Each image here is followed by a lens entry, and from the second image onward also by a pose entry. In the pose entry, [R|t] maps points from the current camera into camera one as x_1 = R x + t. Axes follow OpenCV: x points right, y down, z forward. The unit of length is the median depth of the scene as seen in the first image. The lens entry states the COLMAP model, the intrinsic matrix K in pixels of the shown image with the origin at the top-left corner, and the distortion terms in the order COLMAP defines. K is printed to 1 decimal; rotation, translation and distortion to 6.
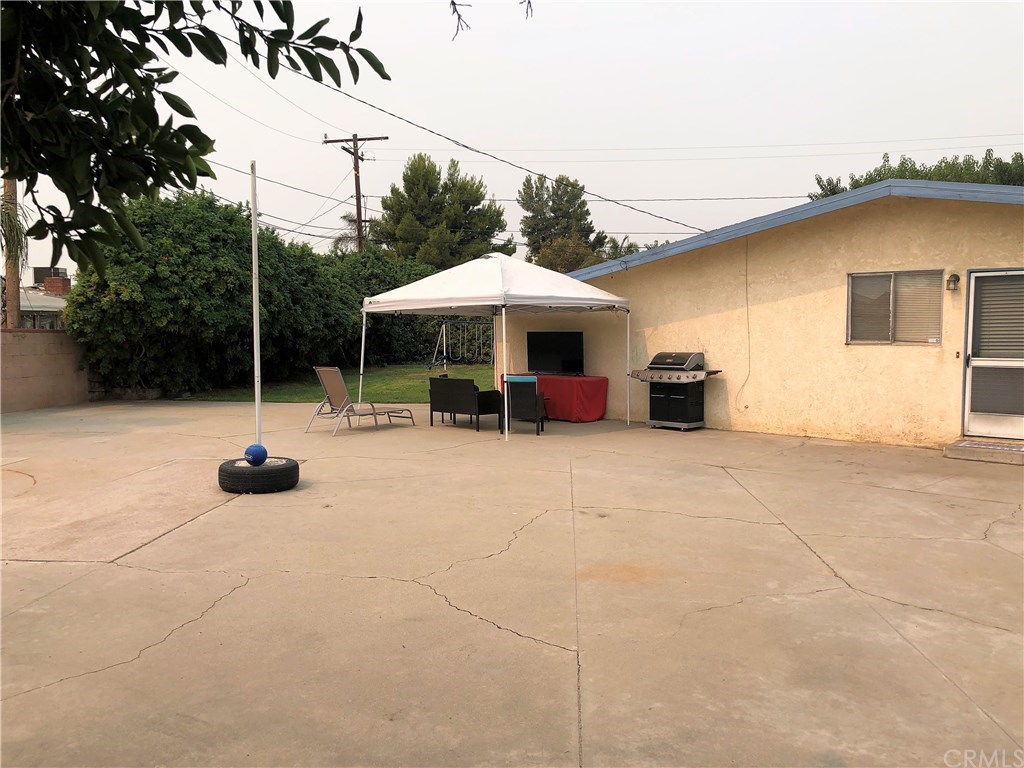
lens RADIAL K [[838.6, 0, 512.0], [0, 838.6, 384.0], [0, 0, 1]] dist [0.019870, -0.013893]
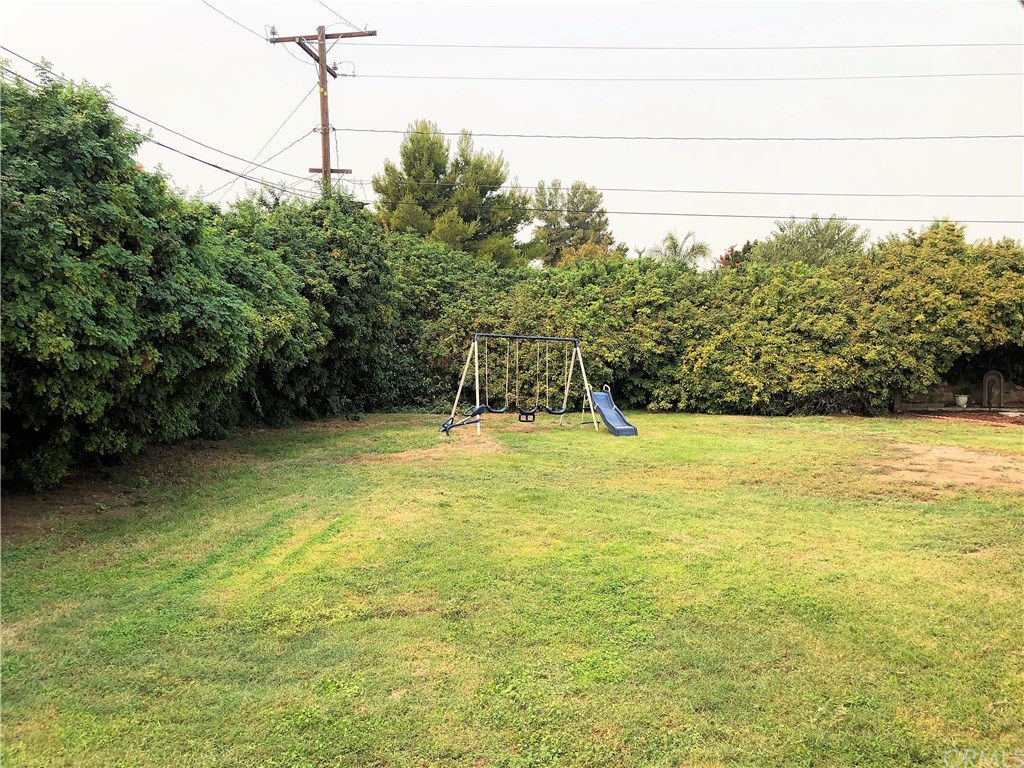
lens RADIAL K [[838.6, 0, 512.0], [0, 838.6, 384.0], [0, 0, 1]] dist [0.019870, -0.013893]
pose [[0.999919, 0.012201, 0.003667, -0.030057], [-0.012106, 0.999611, -0.025107, -0.016567], [-0.003972, 0.025061, 0.999678, 0.247388]]
